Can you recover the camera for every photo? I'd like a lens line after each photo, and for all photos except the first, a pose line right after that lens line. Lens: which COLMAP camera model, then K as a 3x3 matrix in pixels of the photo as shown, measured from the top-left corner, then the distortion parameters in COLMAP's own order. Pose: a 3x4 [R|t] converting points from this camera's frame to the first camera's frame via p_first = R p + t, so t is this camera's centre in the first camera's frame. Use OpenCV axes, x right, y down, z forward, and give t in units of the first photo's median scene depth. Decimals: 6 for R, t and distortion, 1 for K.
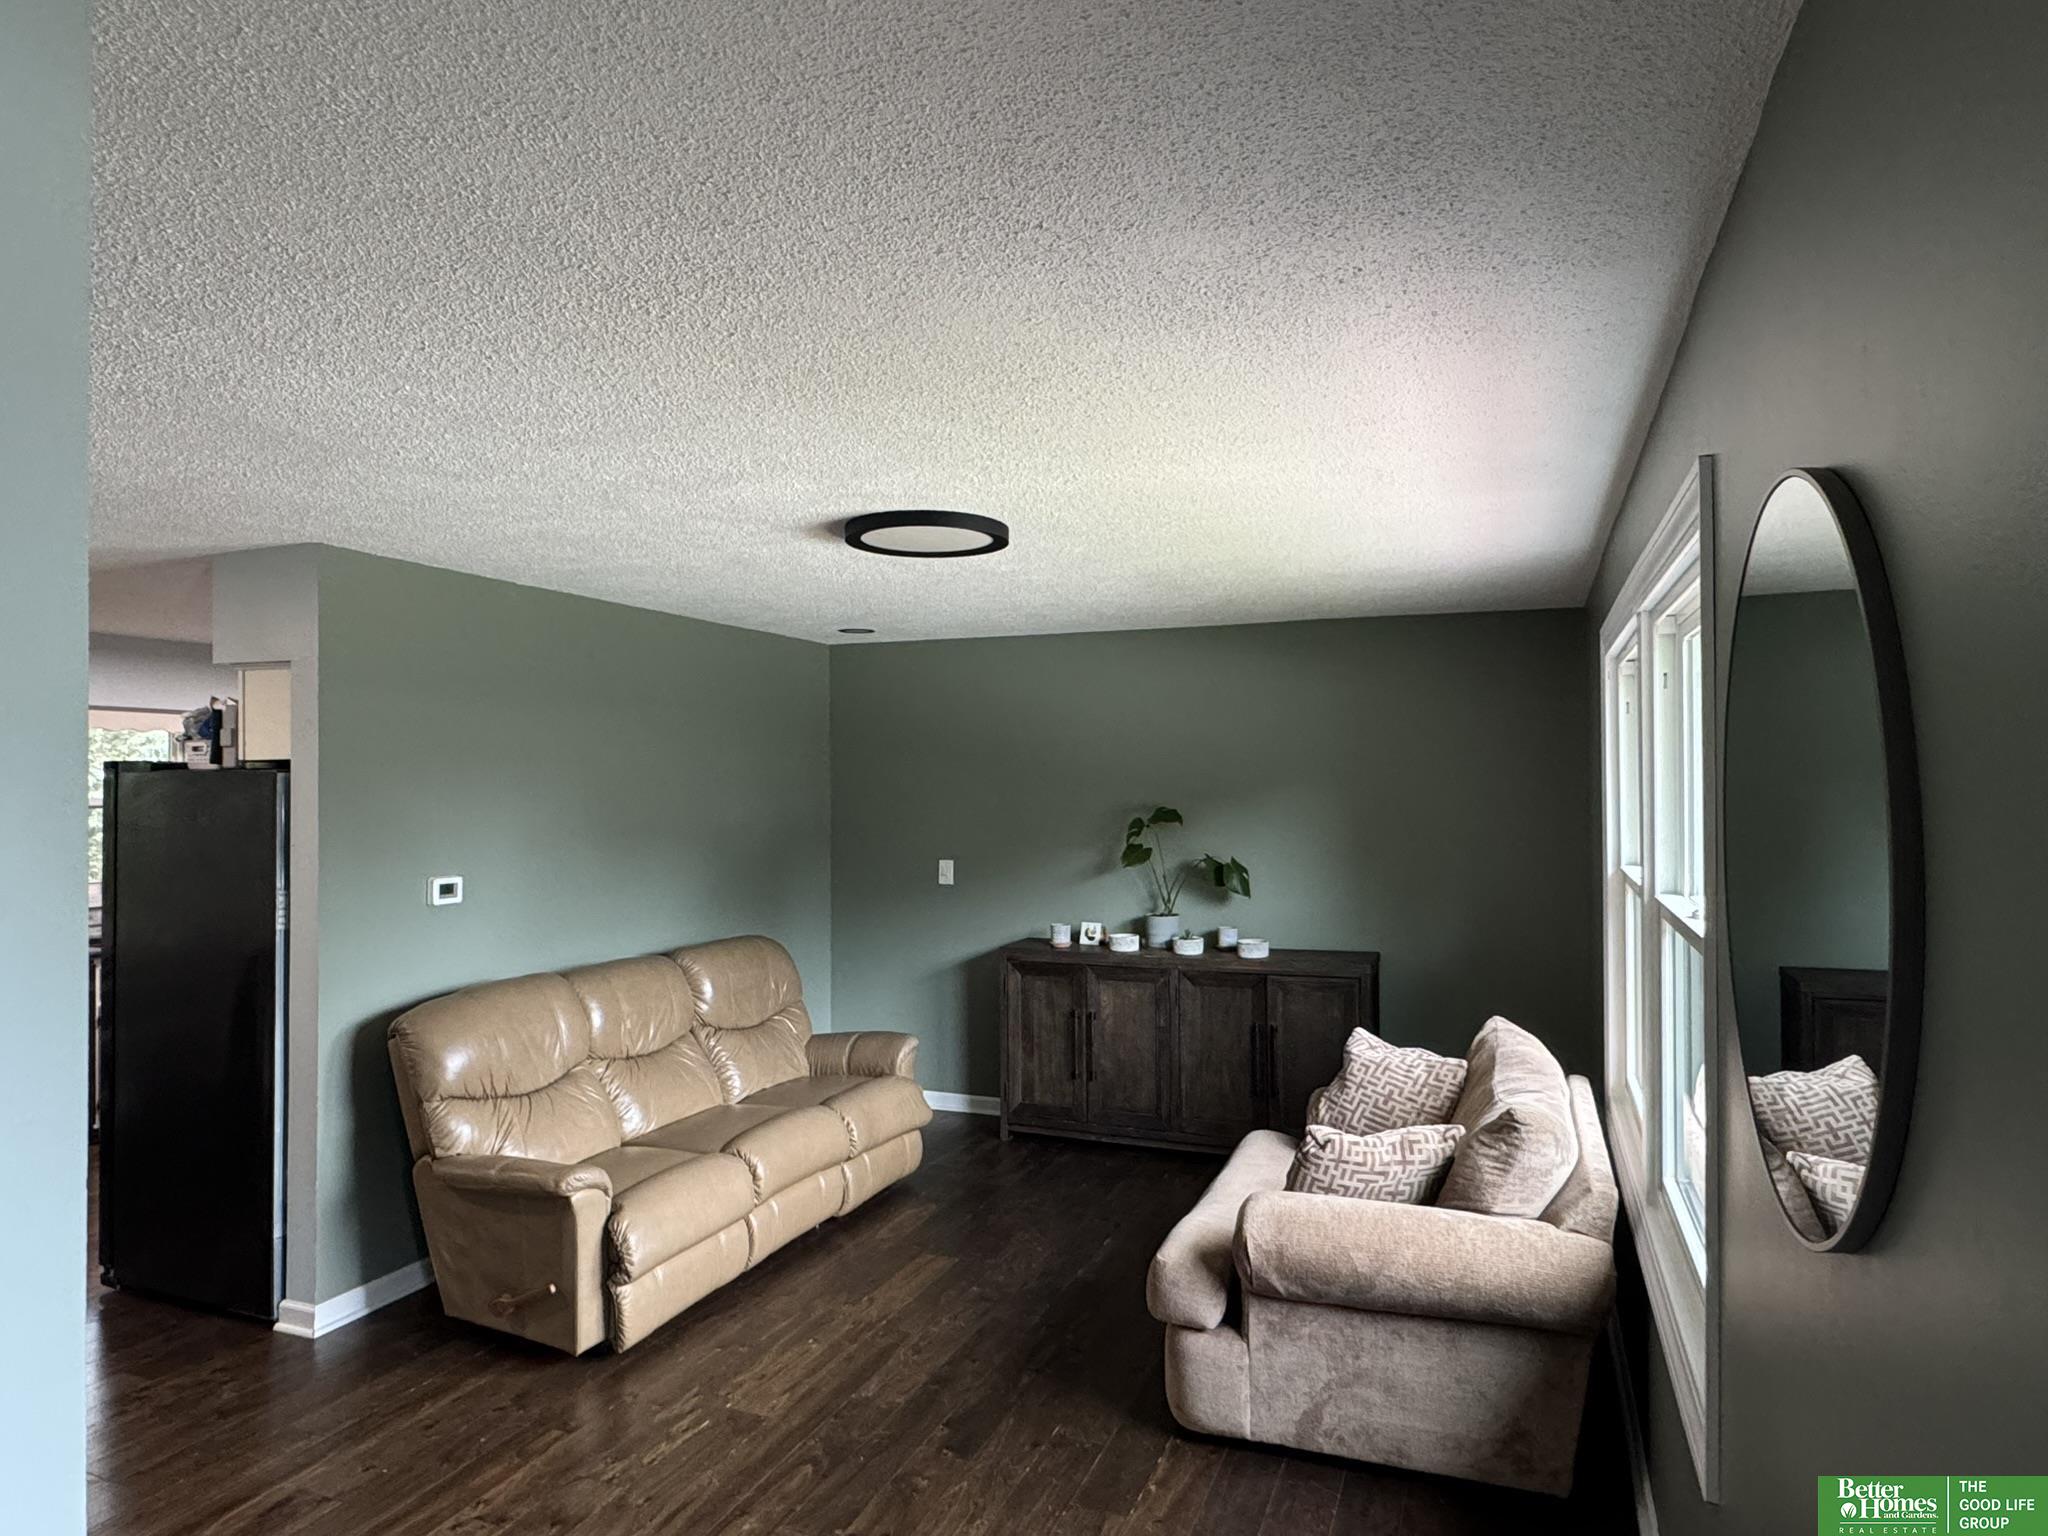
lens RADIAL K [[1250.2, 0, 1024.0], [0, 1250.2, 768.0], [0, 0, 1]] dist [0.000382, -0.000287]
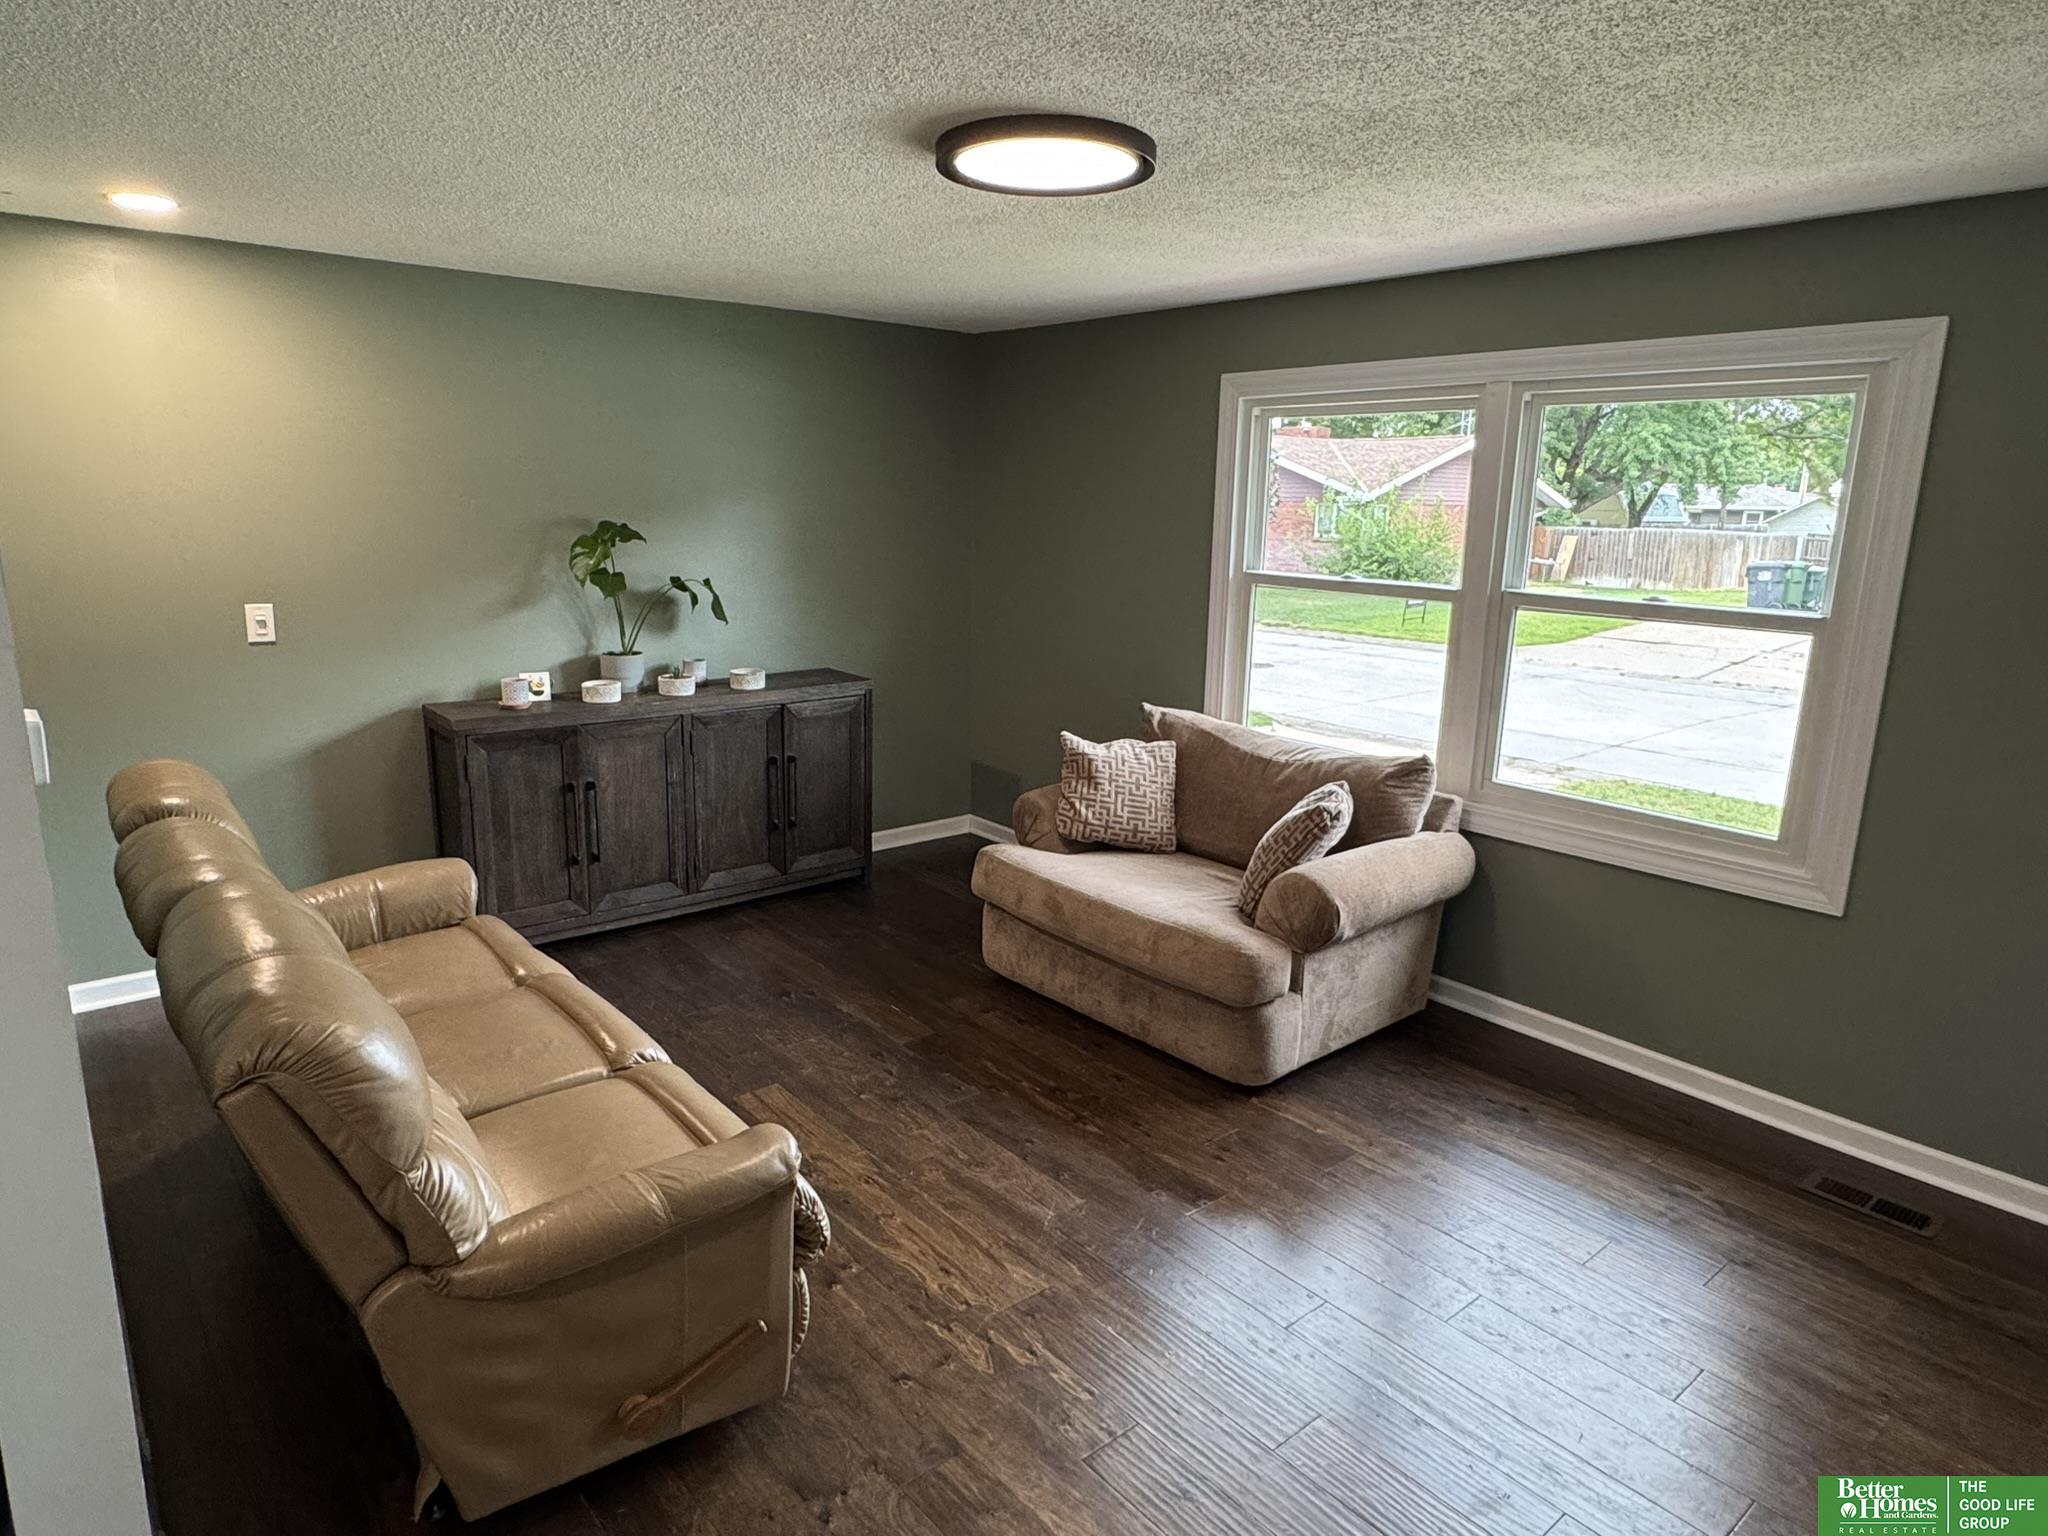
lens RADIAL K [[1211.4, 0, 1024.0], [0, 1211.4, 768.0], [0, 0, 1]] dist [0.003998, 0.000278]
pose [[0.483949, -0.180271, 0.856327, -0.496053], [-0.030602, 0.974467, 0.222436, 0.004684], [-0.874561, -0.133854, 0.466075, 0.408204]]
